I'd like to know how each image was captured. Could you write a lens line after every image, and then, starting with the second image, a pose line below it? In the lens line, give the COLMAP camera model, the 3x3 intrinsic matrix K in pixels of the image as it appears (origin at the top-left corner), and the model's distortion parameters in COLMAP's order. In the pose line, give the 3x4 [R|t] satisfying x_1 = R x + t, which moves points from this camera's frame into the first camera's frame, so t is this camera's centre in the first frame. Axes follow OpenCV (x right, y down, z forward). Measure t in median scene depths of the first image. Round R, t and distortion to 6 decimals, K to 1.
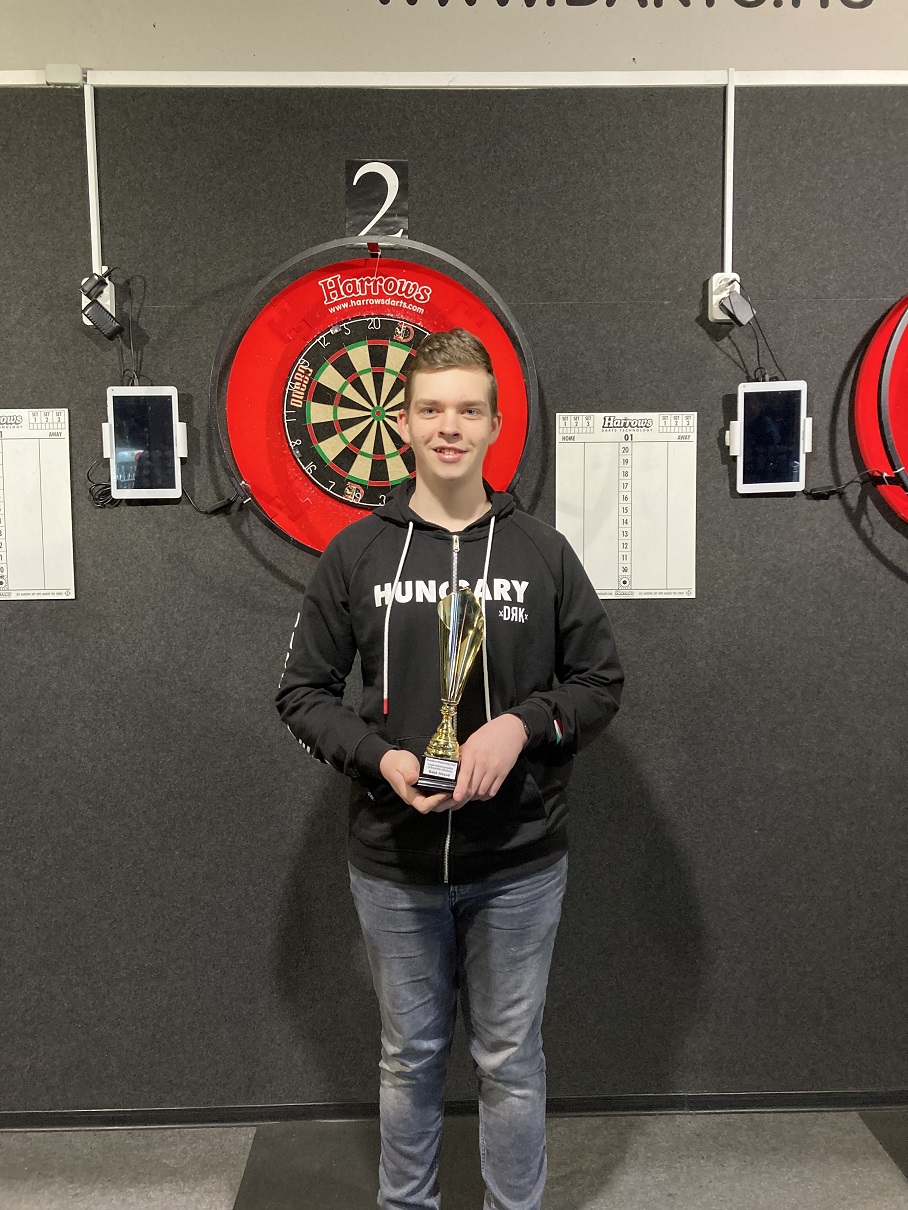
lens RADIAL K [[979.4, 0, 425.9], [0, 979.4, 604.6], [0, 0, 1]] dist [0.020318, -0.009820]
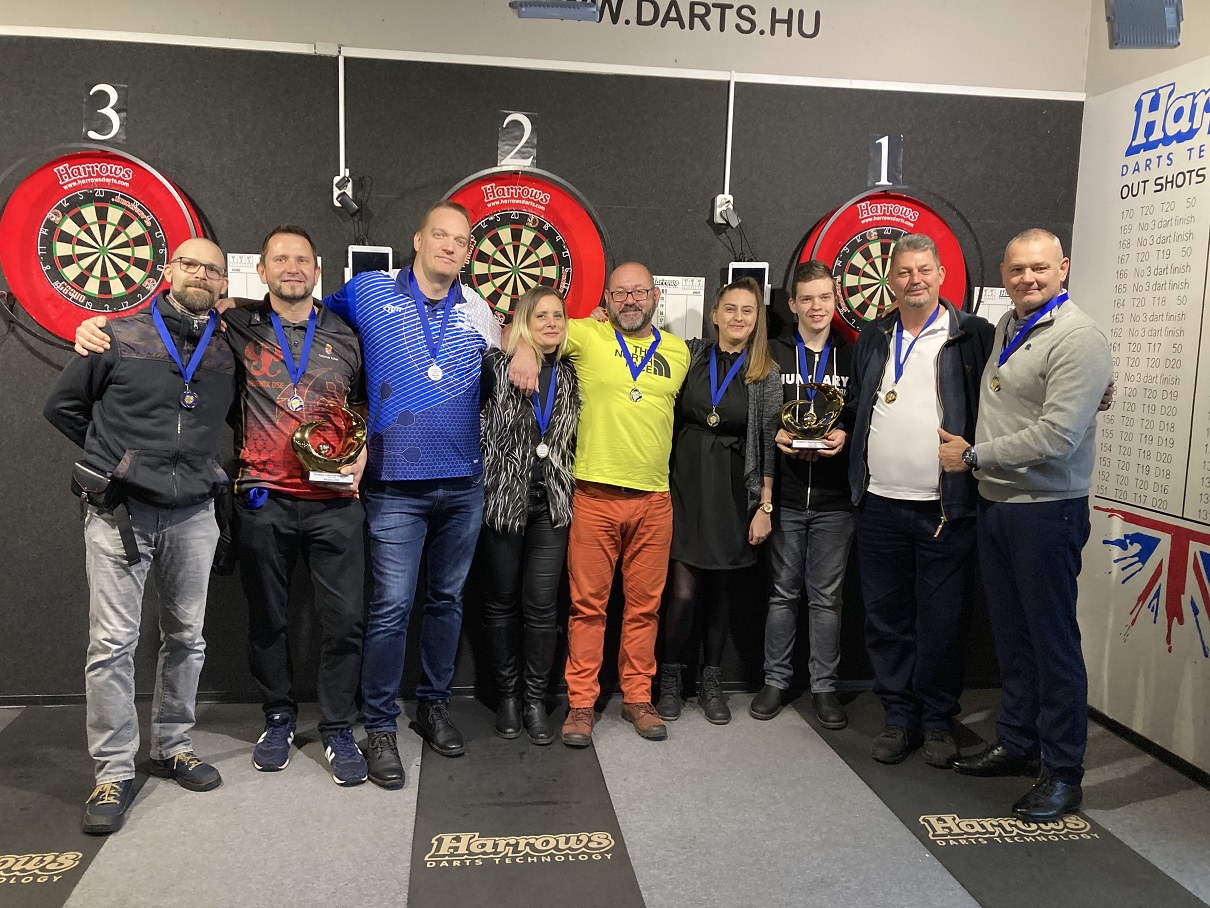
lens RADIAL K [[979.4, 0, 592.6], [0, 979.4, 457.1], [0, 0, 1]] dist [0.020318, -0.009820]
pose [[0.992174, 0.024639, 0.122408, -0.113093], [-0.032877, 0.997295, 0.065743, 0.005590], [-0.120457, -0.069253, 0.990300, -0.663500]]
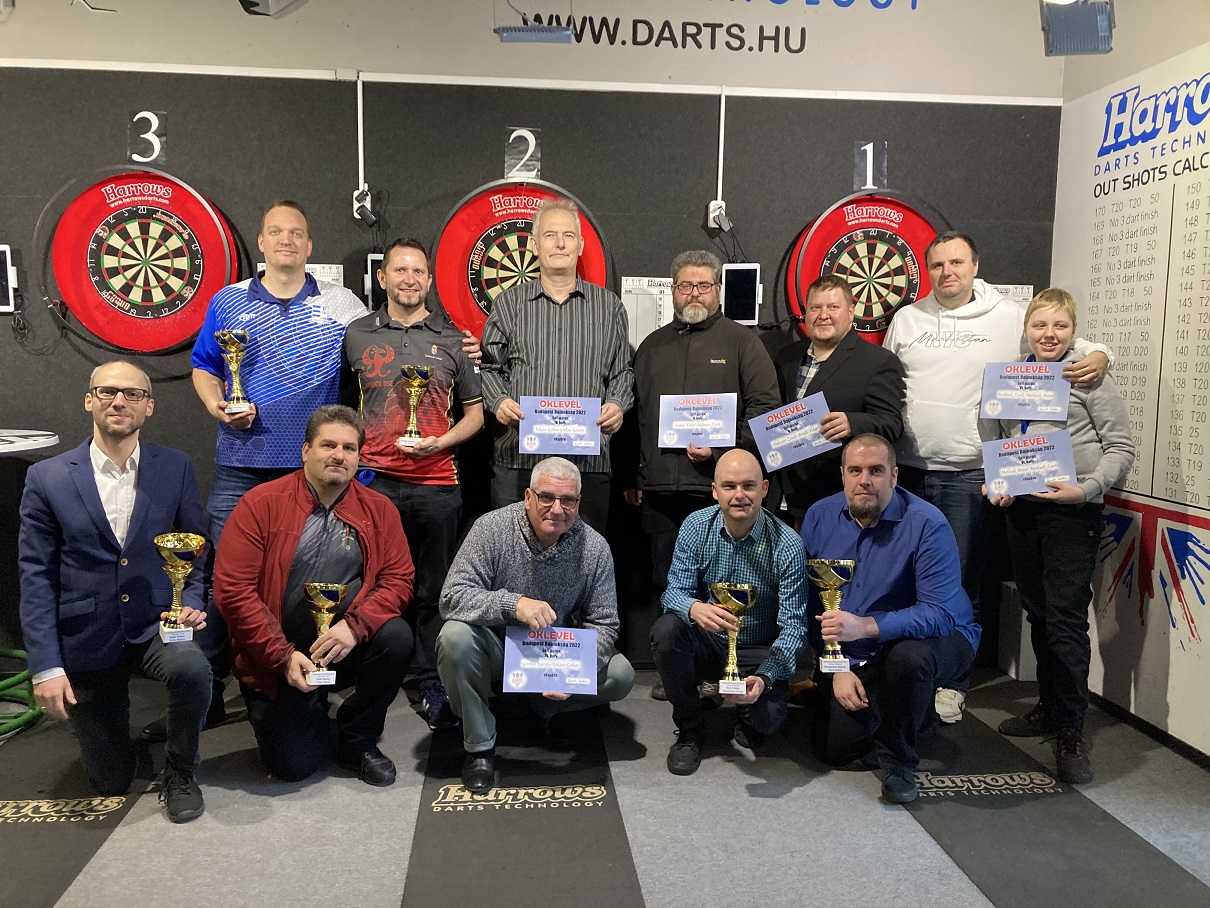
lens RADIAL K [[968.9, 0, 591.8], [0, 968.9, 457.3], [0, 0, 1]] dist [0.012994, 0.004396]
pose [[0.996335, 0.016561, 0.083915, -0.063883], [-0.021078, 0.998360, 0.053225, 0.039022], [-0.082896, -0.054799, 0.995050, -0.766575]]
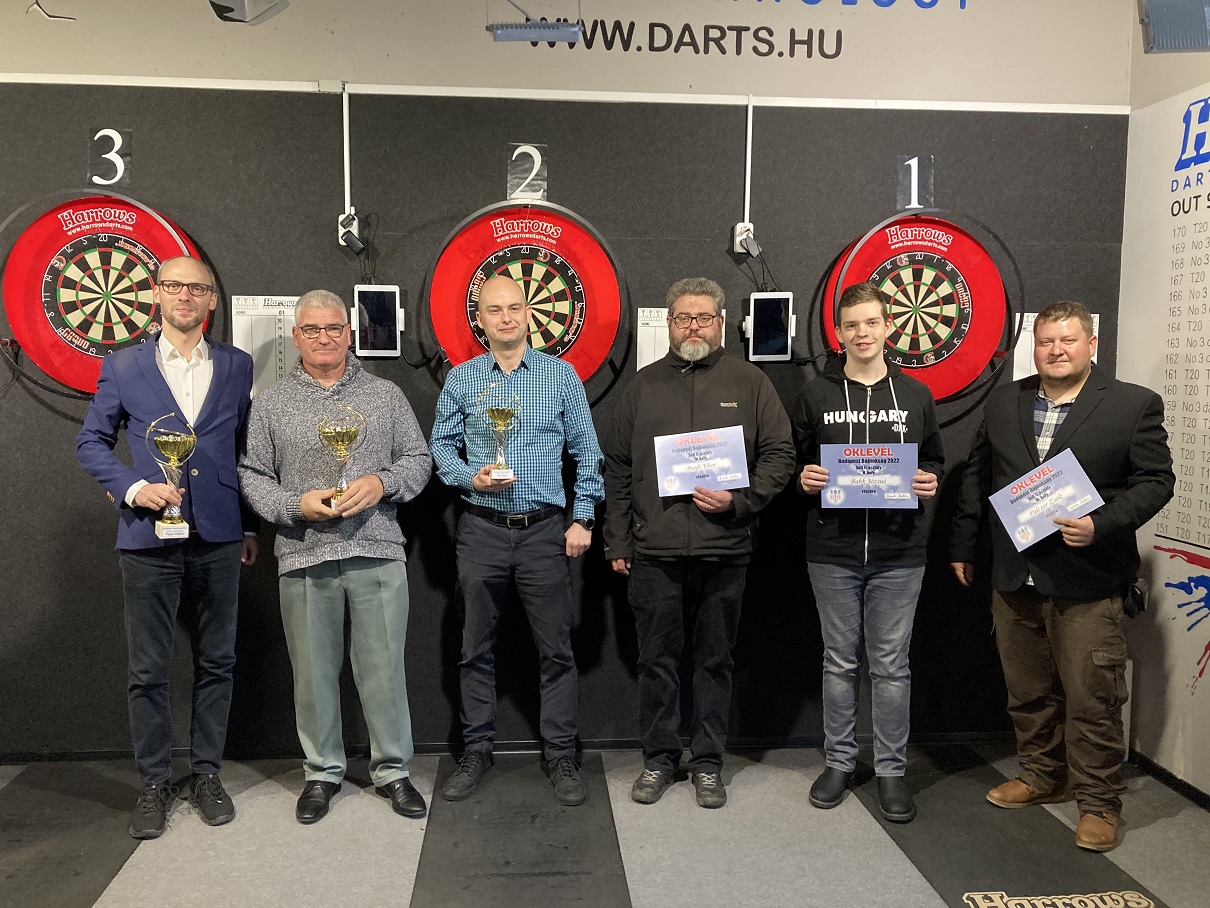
lens RADIAL K [[979.4, 0, 592.6], [0, 979.4, 457.1], [0, 0, 1]] dist [0.020318, -0.009820]
pose [[0.997600, 0.014975, 0.067603, -0.045228], [-0.017210, 0.999320, 0.032597, -0.004307], [-0.067069, -0.033682, 0.997180, -0.593815]]
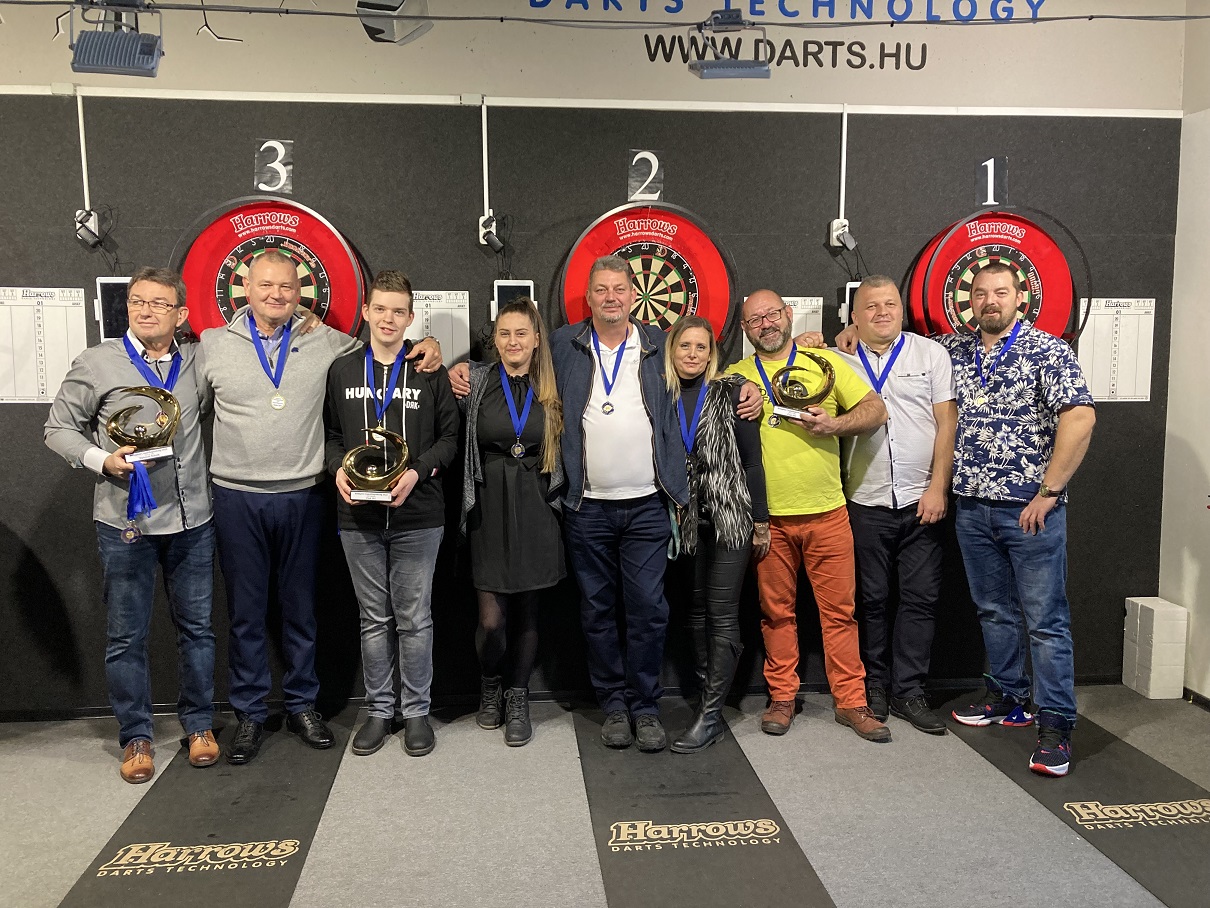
lens RADIAL K [[969.3, 0, 612.8], [0, 969.3, 452.5], [0, 0, 1]] dist [0.024293, -0.011780]
pose [[0.996525, 0.002454, 0.083255, -0.251418], [-0.006499, 0.998809, 0.048347, 0.000030], [-0.083038, -0.048720, 0.995355, -0.738153]]
